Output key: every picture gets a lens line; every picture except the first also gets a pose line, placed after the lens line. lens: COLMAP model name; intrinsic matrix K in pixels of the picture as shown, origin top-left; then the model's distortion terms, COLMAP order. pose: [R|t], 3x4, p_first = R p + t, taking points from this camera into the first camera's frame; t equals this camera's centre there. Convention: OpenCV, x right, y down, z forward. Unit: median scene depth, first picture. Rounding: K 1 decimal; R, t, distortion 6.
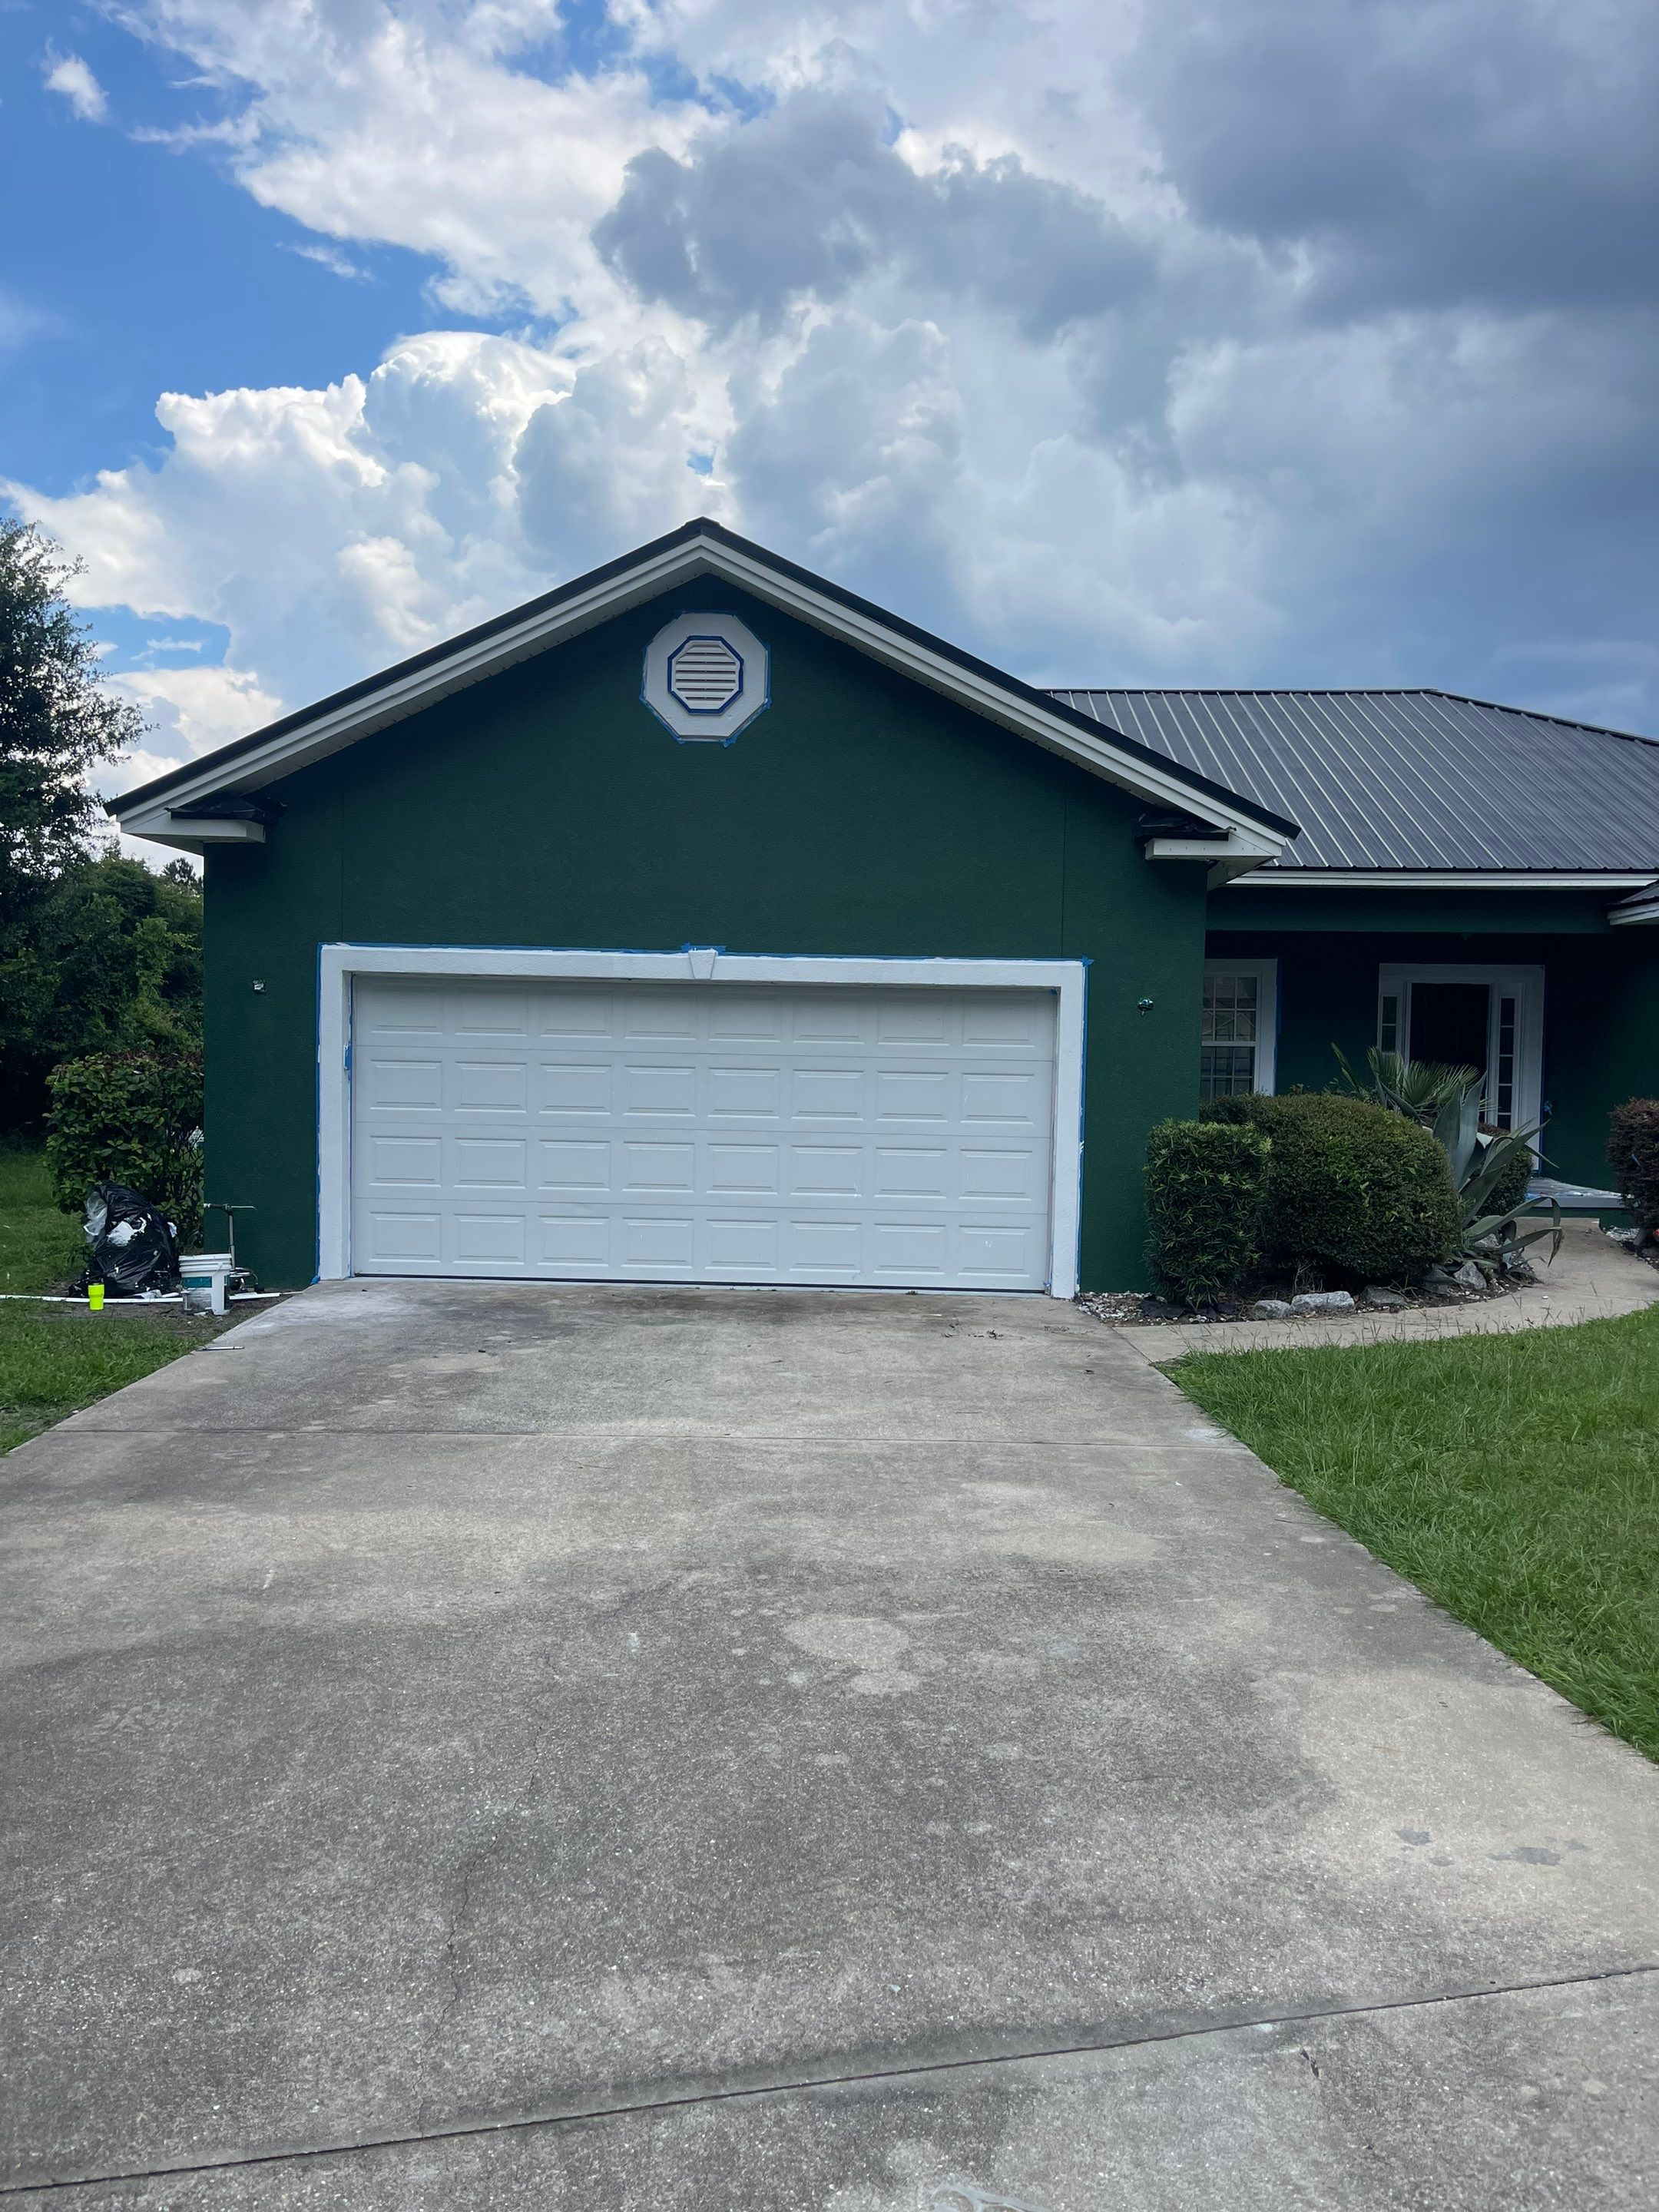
lens RADIAL K [[1653.6, 0, 838.5], [0, 1653.6, 1104.1], [0, 0, 1]] dist [0.048291, -0.062614]
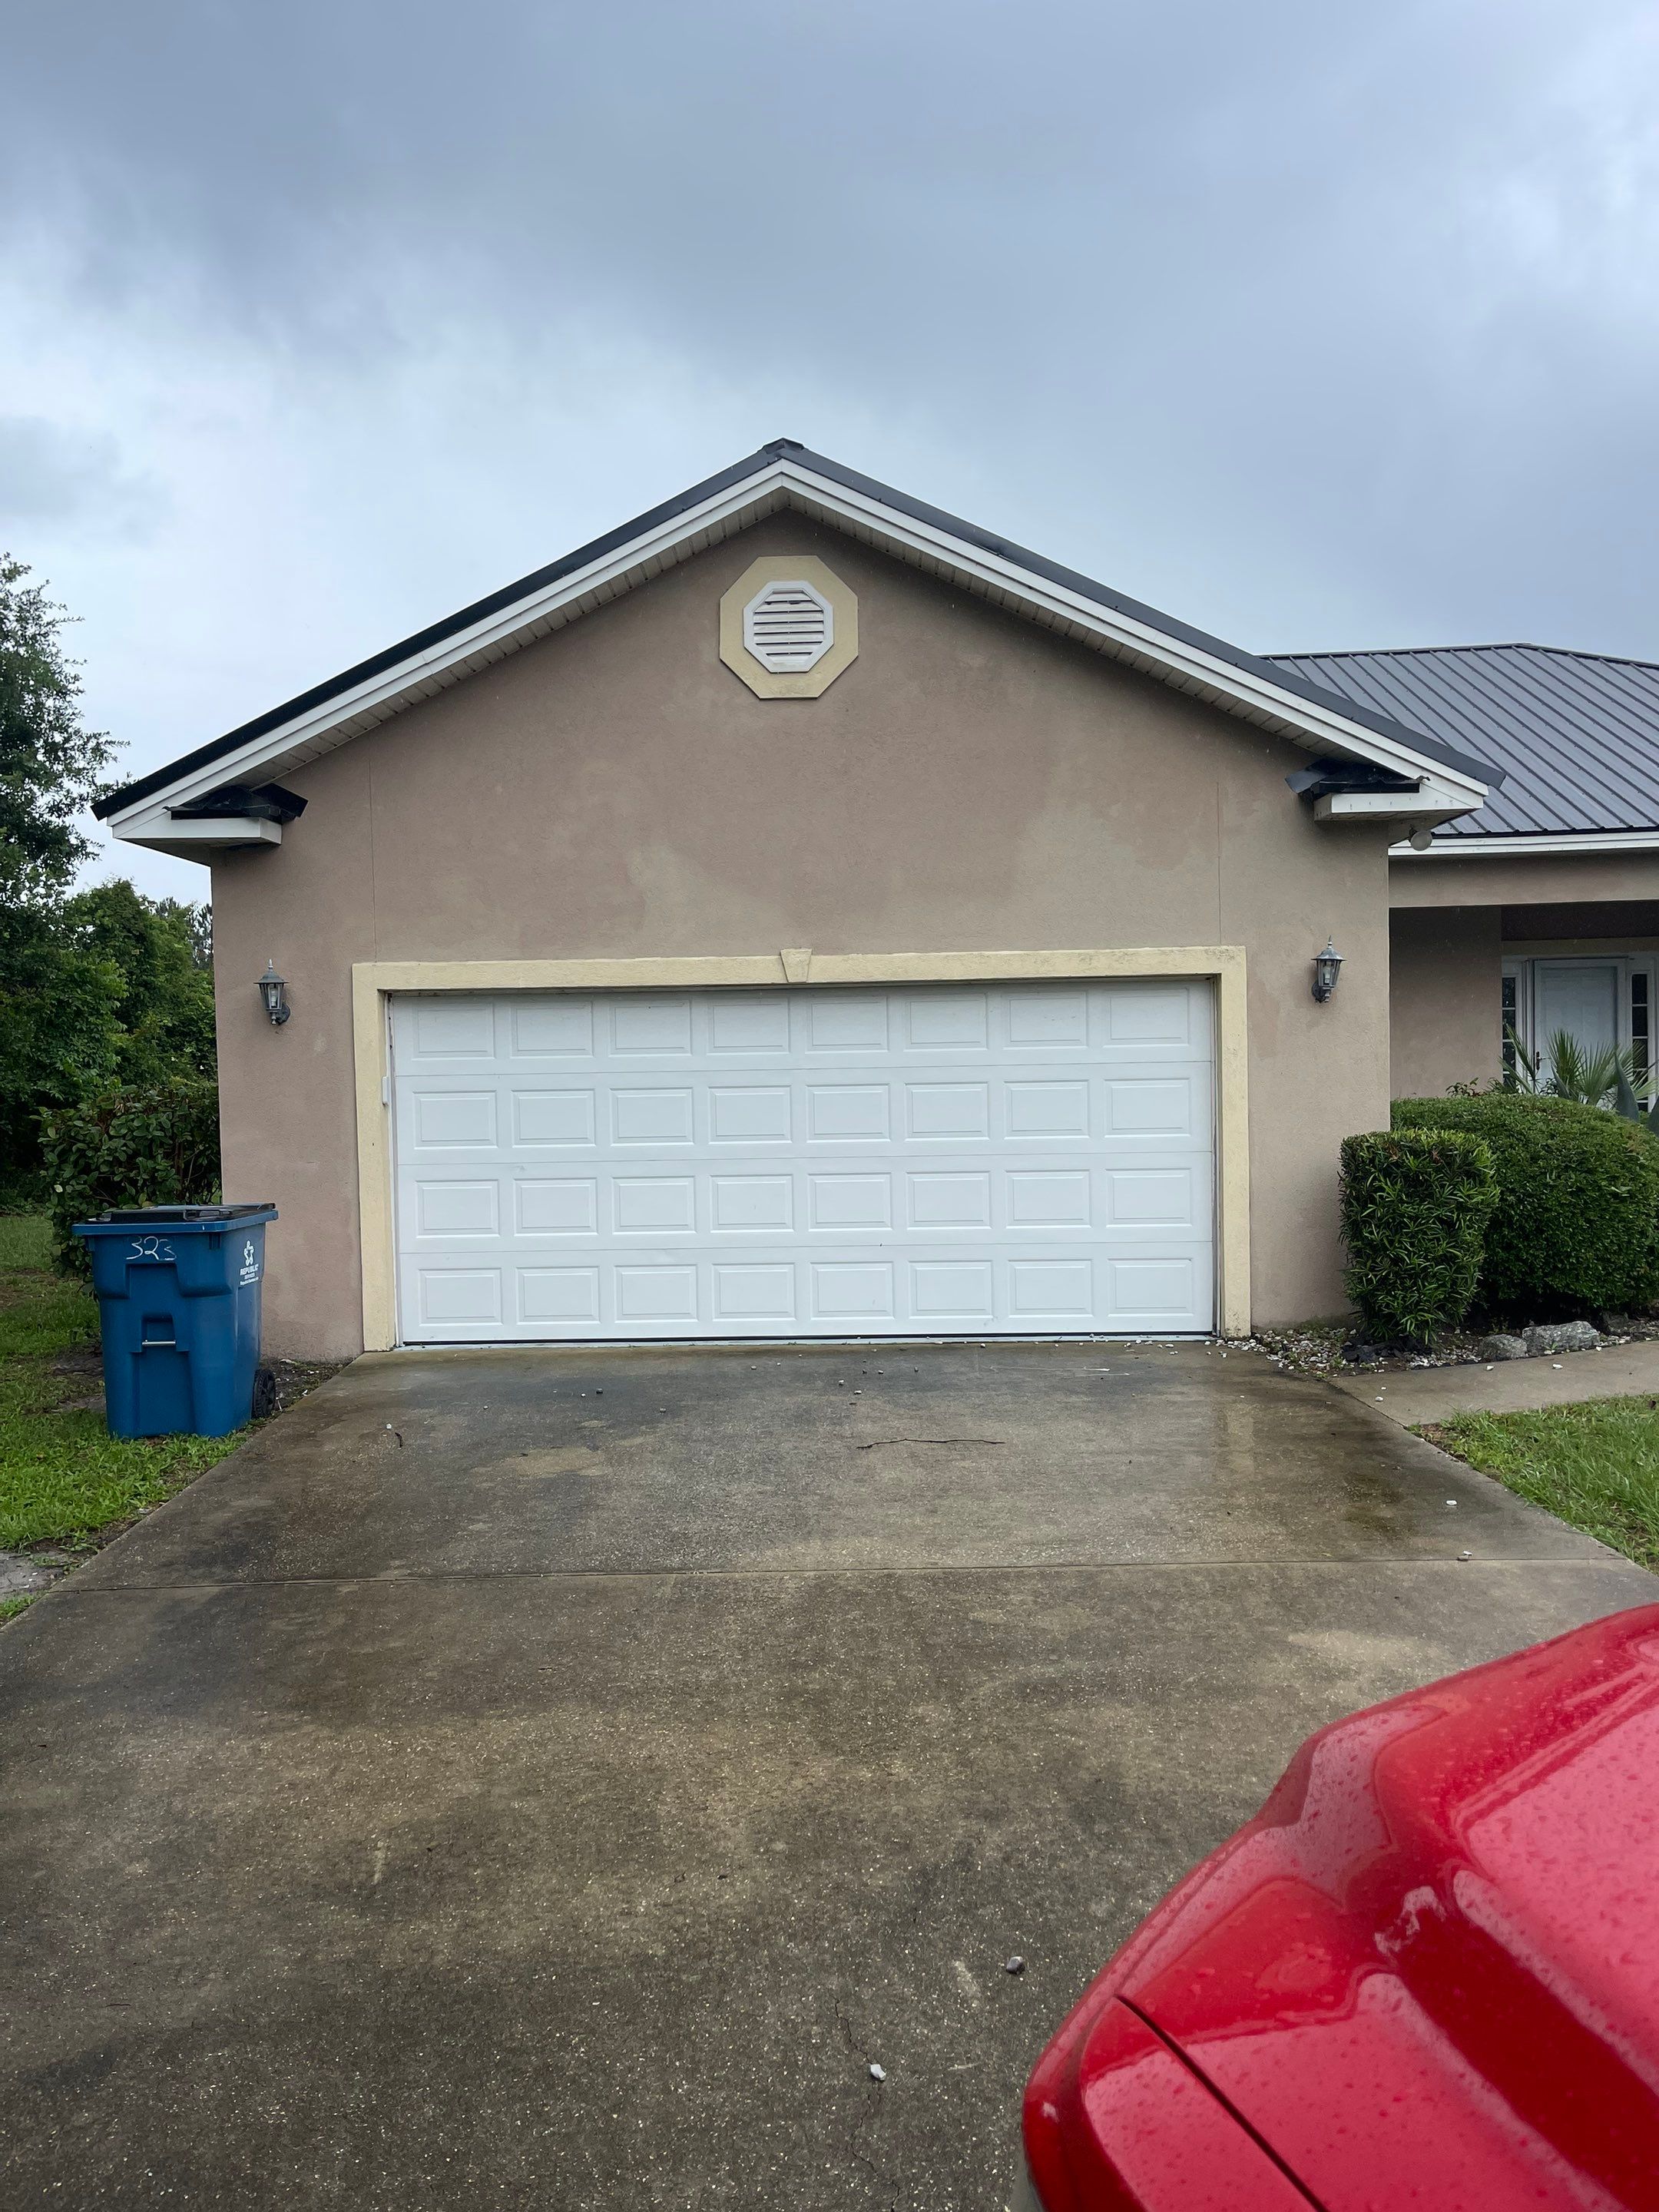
lens RADIAL K [[1653.6, 0, 822.8], [0, 1653.6, 1106.3], [0, 0, 1]] dist [0.048291, -0.062614]
pose [[0.999176, -0.040174, -0.005748, -0.111369], [0.040130, 0.999166, -0.007523, -0.007973], [0.006046, 0.007286, 0.999955, 0.244356]]
